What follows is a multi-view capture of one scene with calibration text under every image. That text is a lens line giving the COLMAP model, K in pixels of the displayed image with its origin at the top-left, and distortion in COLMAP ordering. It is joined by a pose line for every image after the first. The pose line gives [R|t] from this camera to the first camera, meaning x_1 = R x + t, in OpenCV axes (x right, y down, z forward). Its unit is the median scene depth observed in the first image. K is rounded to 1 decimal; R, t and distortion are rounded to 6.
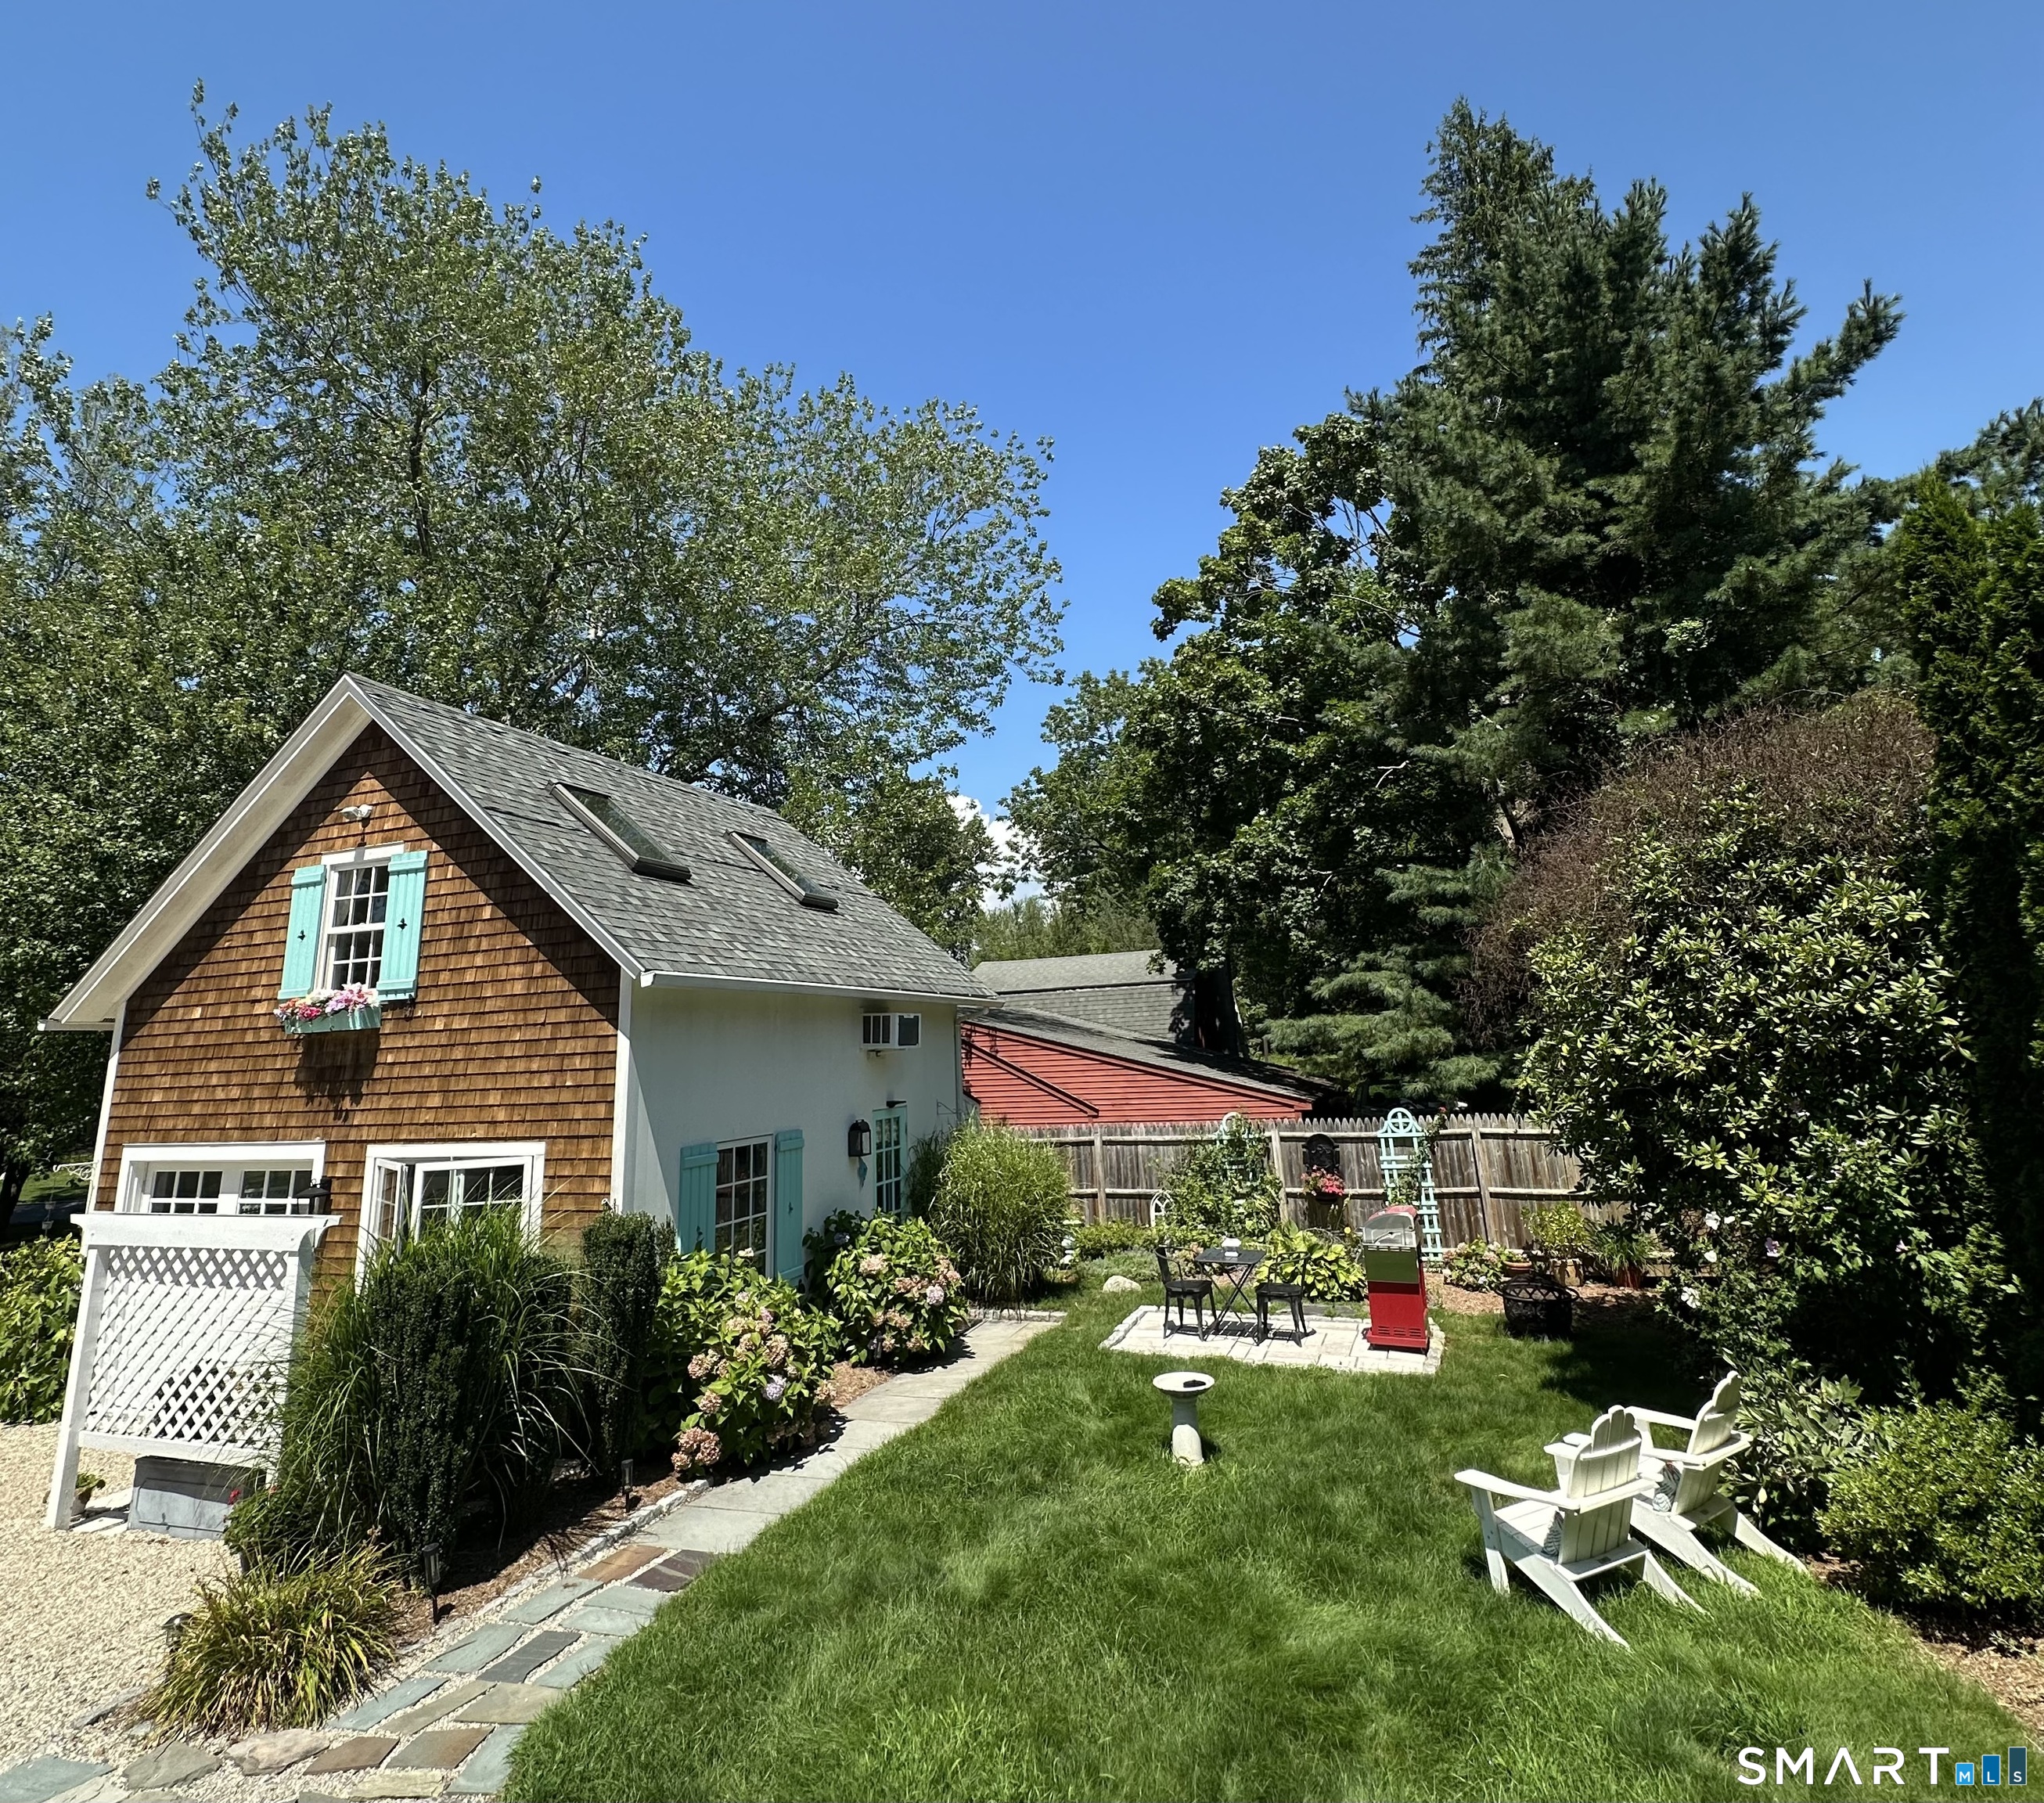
lens RADIAL K [[1085.1, 0, 1031.1], [0, 1085.1, 776.2], [0, 0, 1]] dist [-0.006591, 0.002043]
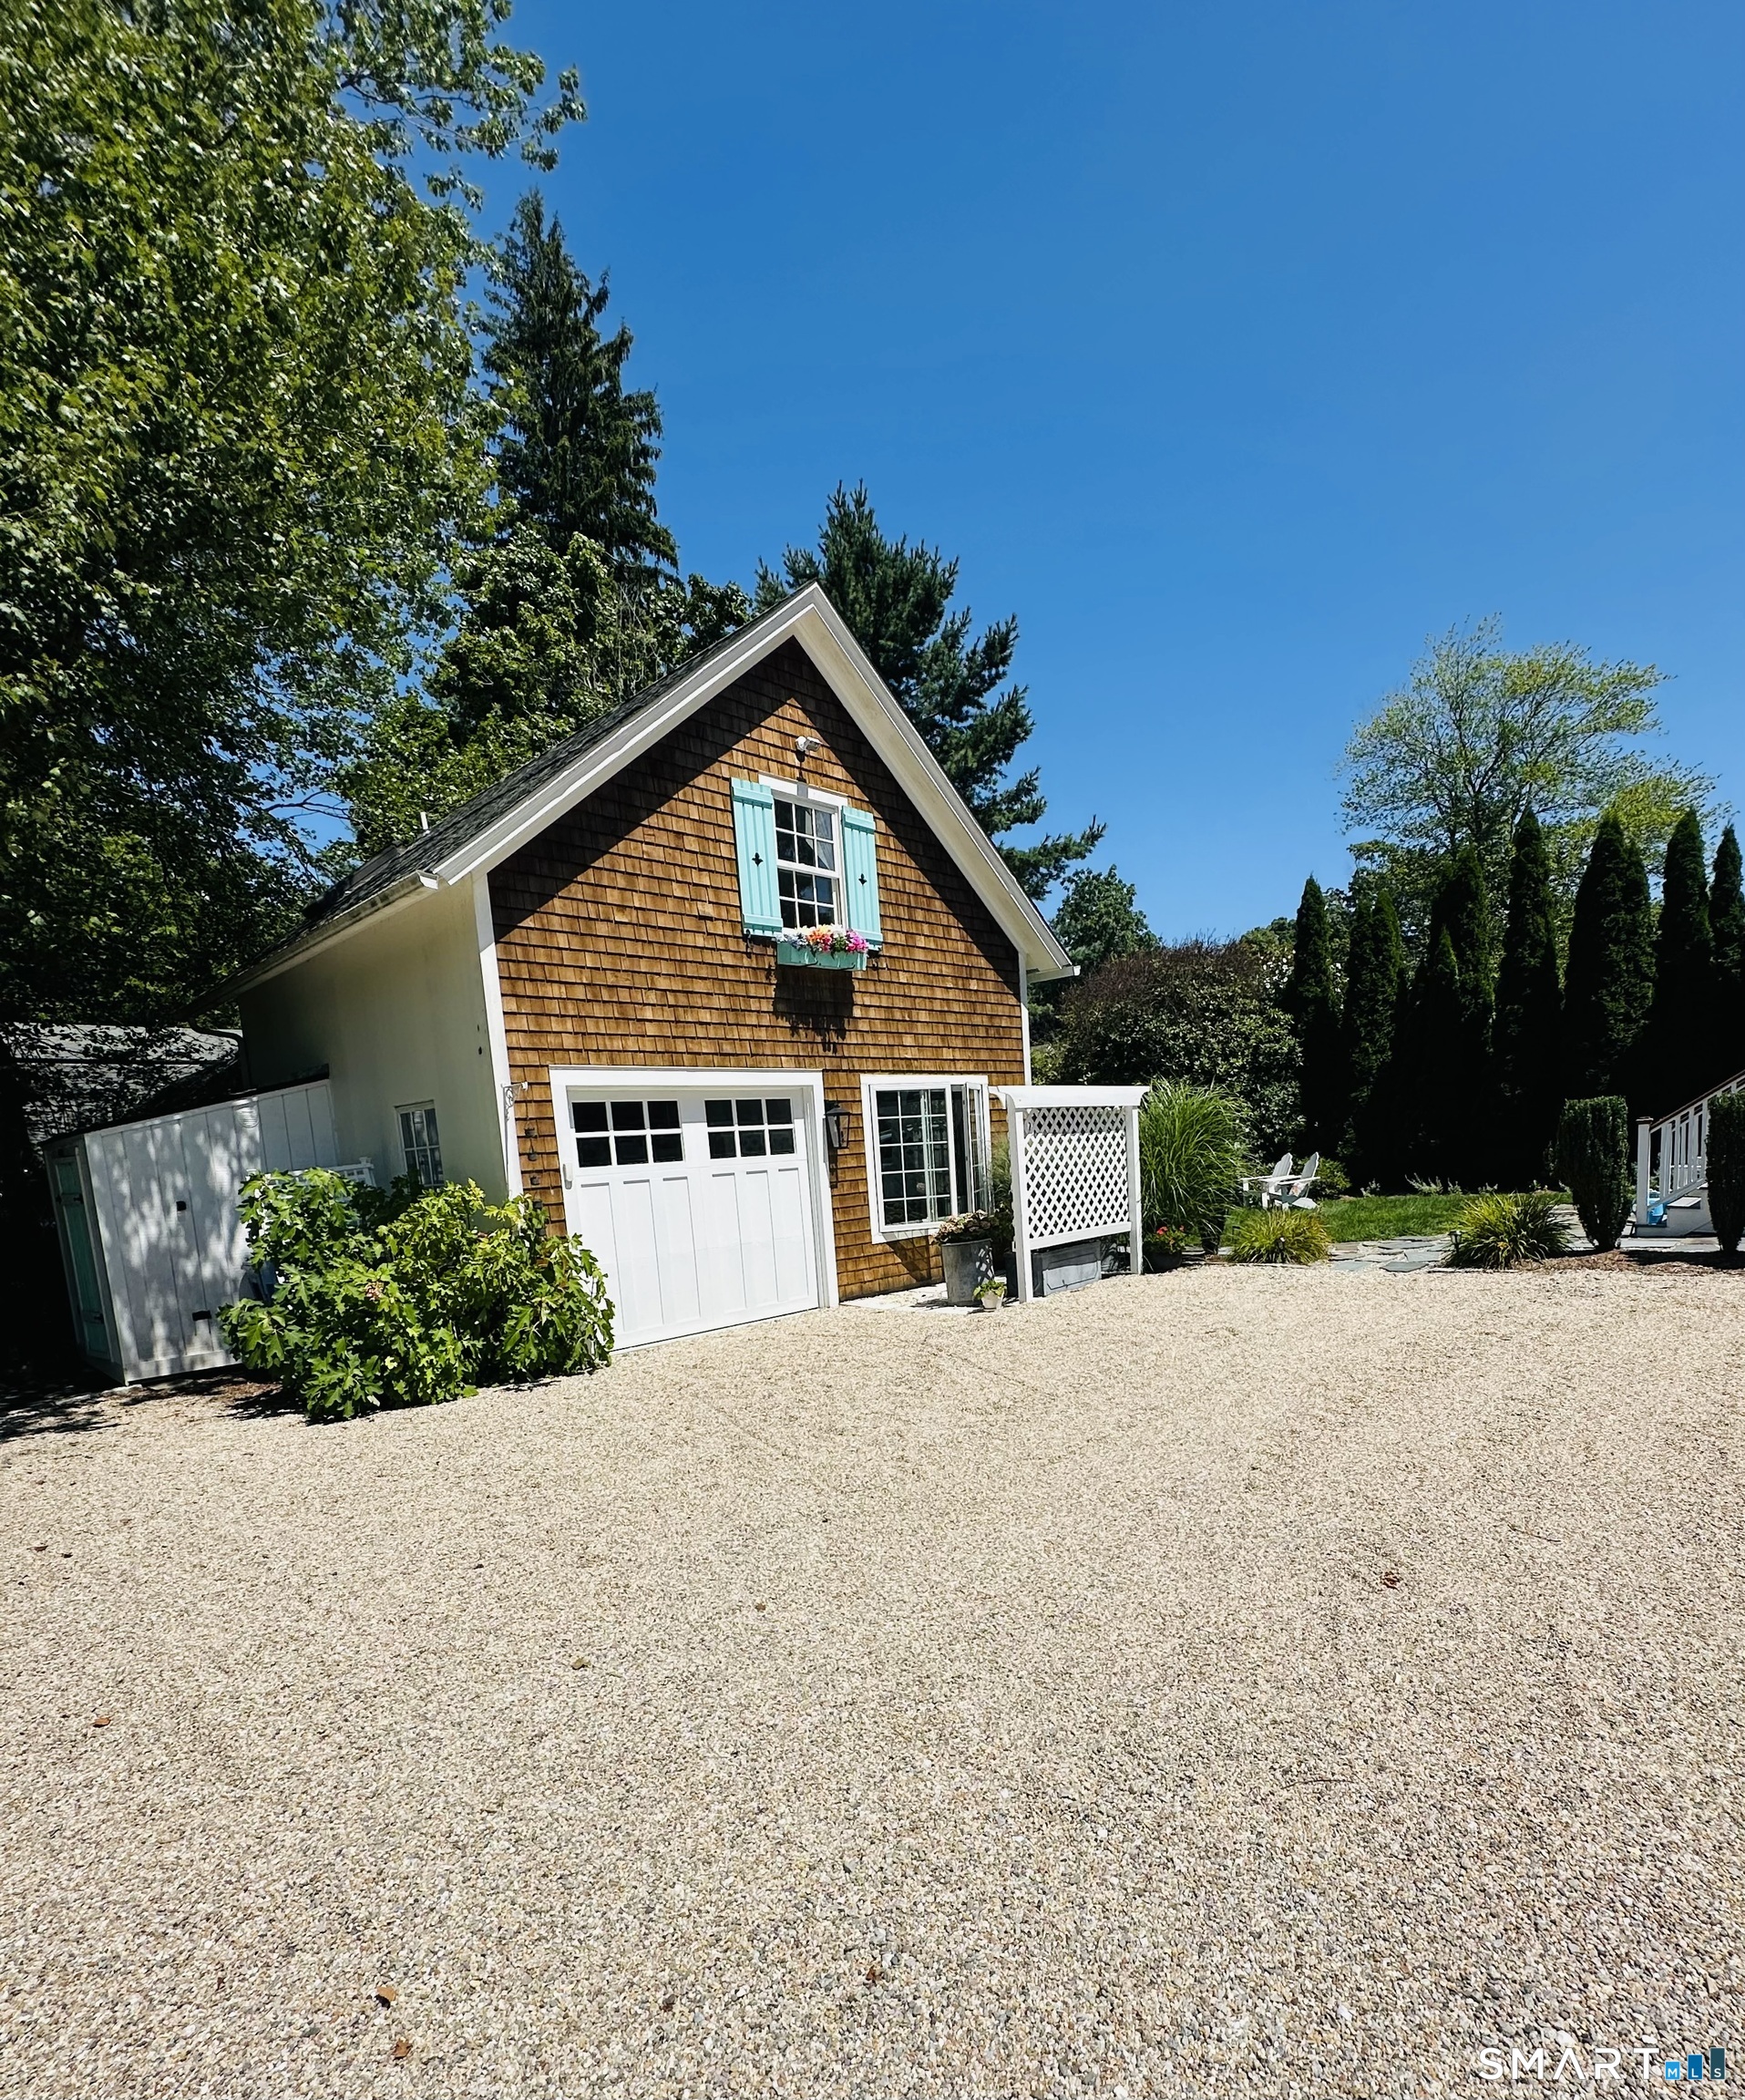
lens RADIAL K [[1029.9, 0, 966.3], [0, 1029.9, 1277.9], [0, 0, 1]] dist [-0.002888, 0.000771]
pose [[0.355722, -0.102437, 0.928961, -1.496537], [-0.186785, 0.966129, 0.178060, 0.309580], [-0.915737, -0.236856, 0.324540, 0.452588]]
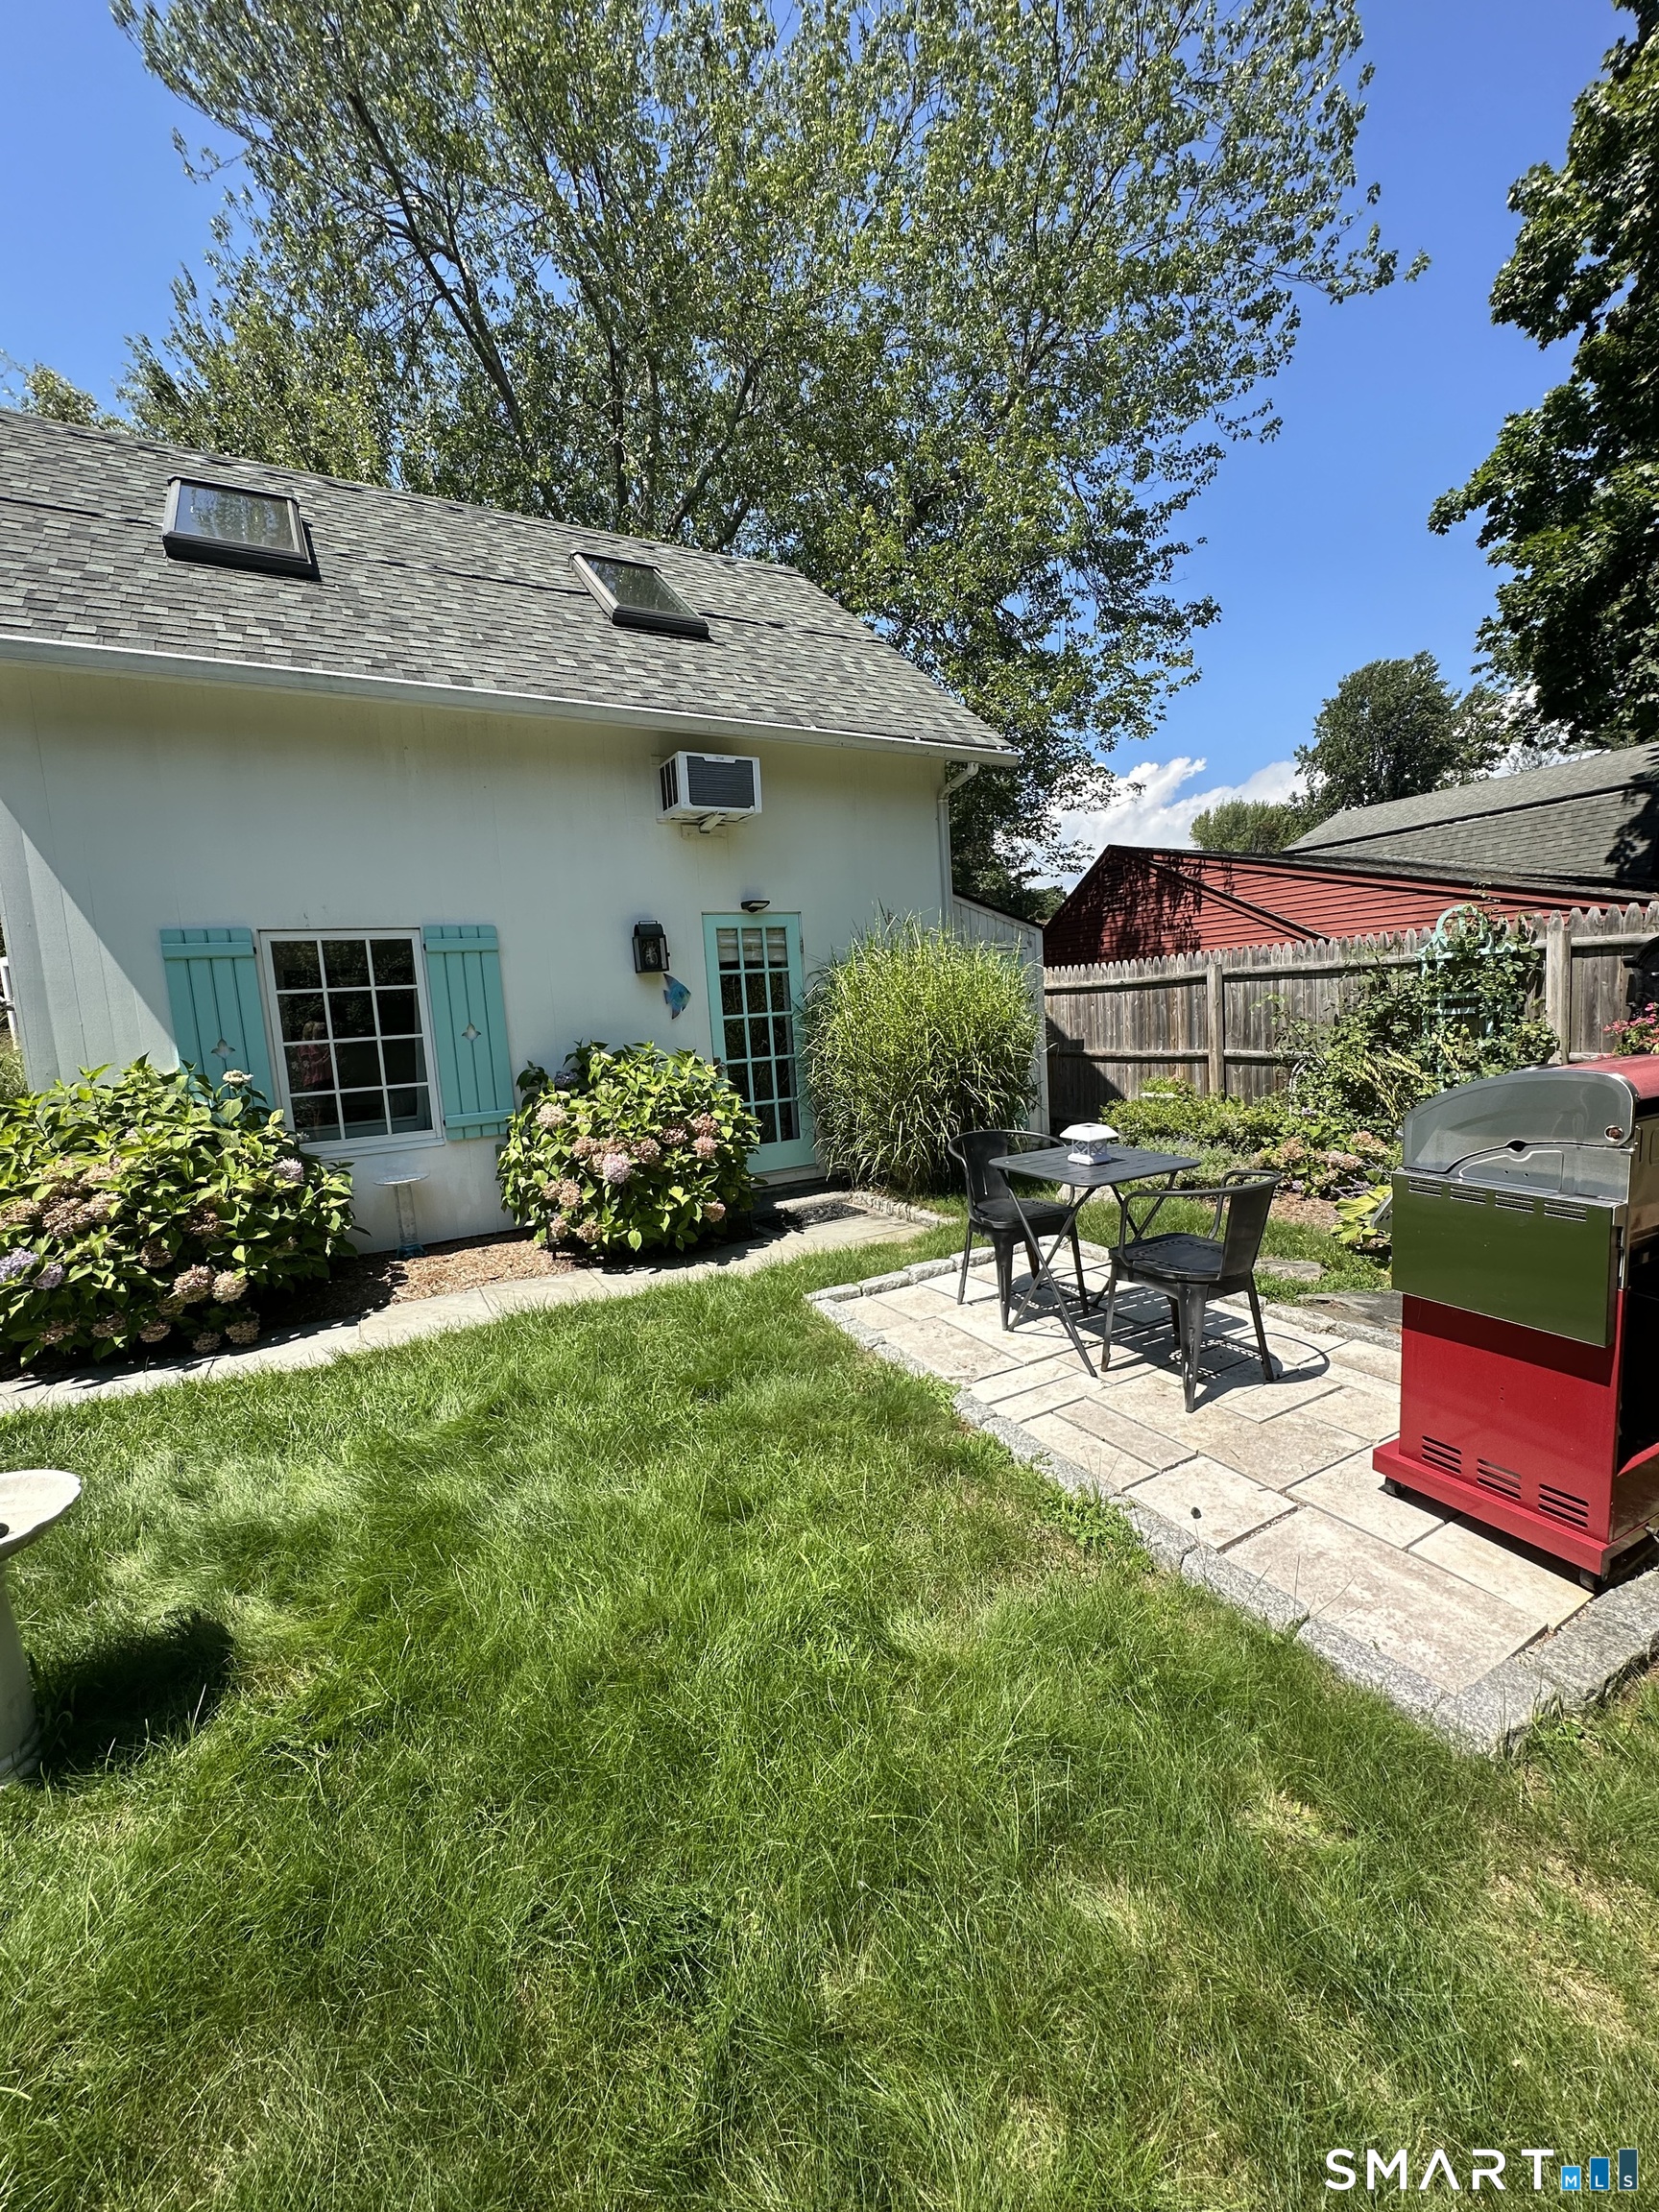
lens RADIAL K [[883.5, 0, 824.0], [0, 883.5, 1107.3], [0, 0, 1]] dist [-0.004168, 0.001142]
pose [[0.765136, 0.069873, -0.640066, 0.327452], [0.185855, 0.927812, 0.323456, 0.305883], [0.616462, -0.366447, 0.696916, 0.734628]]
